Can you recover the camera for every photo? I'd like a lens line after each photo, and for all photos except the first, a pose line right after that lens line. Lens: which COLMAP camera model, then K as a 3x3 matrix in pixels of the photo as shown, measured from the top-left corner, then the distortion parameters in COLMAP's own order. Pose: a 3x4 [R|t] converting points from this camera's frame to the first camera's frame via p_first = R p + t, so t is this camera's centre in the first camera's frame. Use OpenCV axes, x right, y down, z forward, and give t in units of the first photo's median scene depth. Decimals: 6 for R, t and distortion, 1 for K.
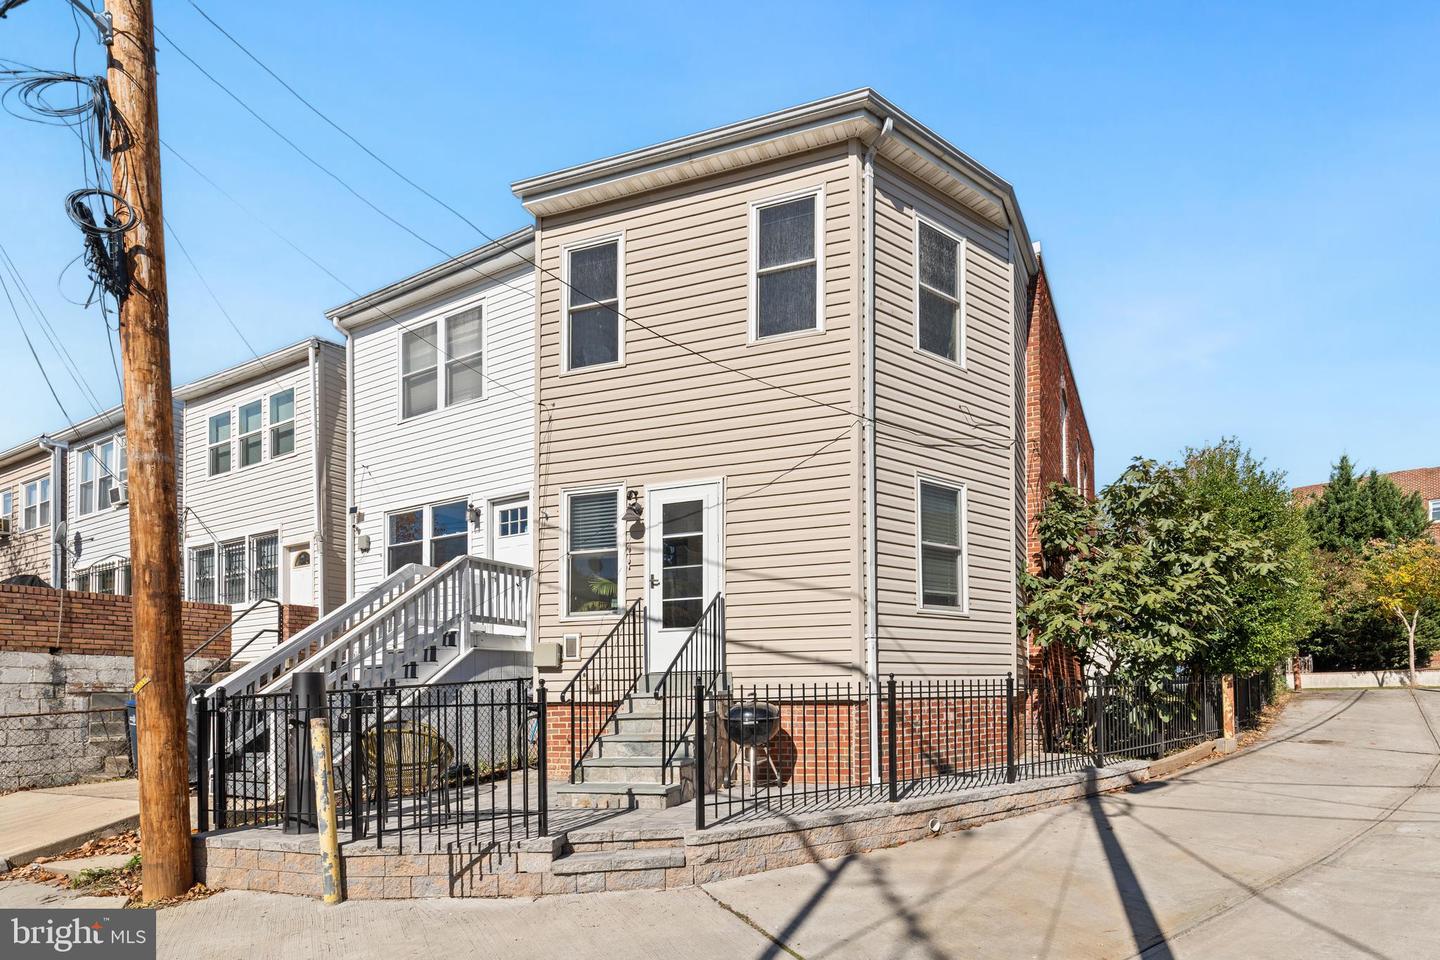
lens RADIAL K [[2162.7, 0, 720.0], [0, 2162.7, 480.0], [0, 0, 1]] dist [0.016263, 0.078563]
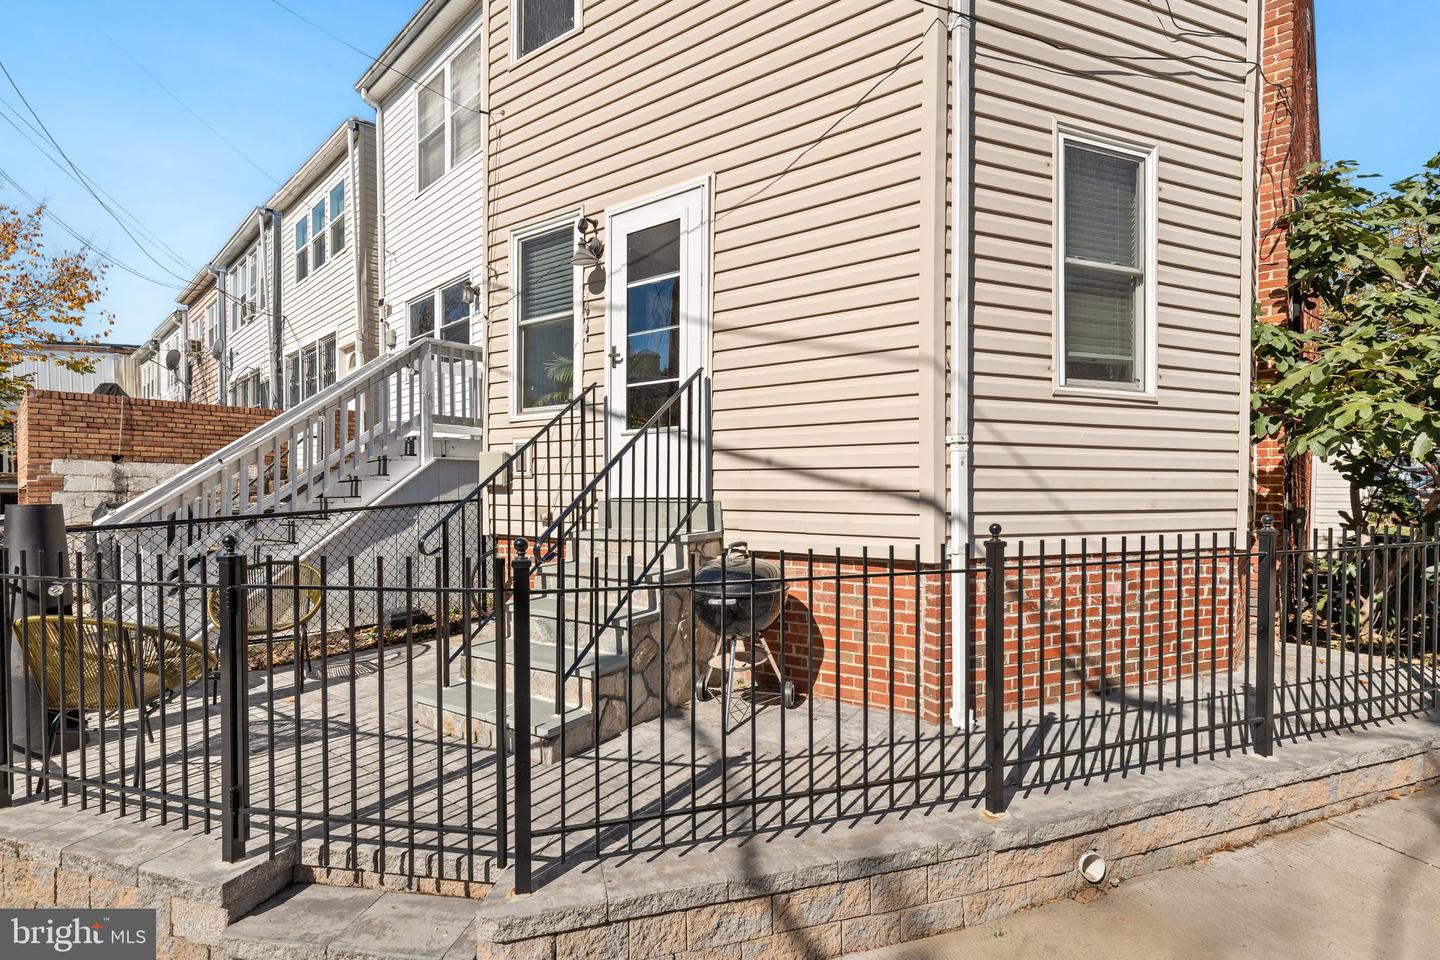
lens RADIAL K [[841.8, 0, 720.0], [0, 841.8, 480.0], [0, 0, 1]] dist [0.001914, 0.000193]
pose [[0.965472, 0.005039, -0.260458, 0.065297], [0.027476, 0.992267, 0.121044, 0.054069], [0.259054, -0.124021, 0.957867, 0.767851]]
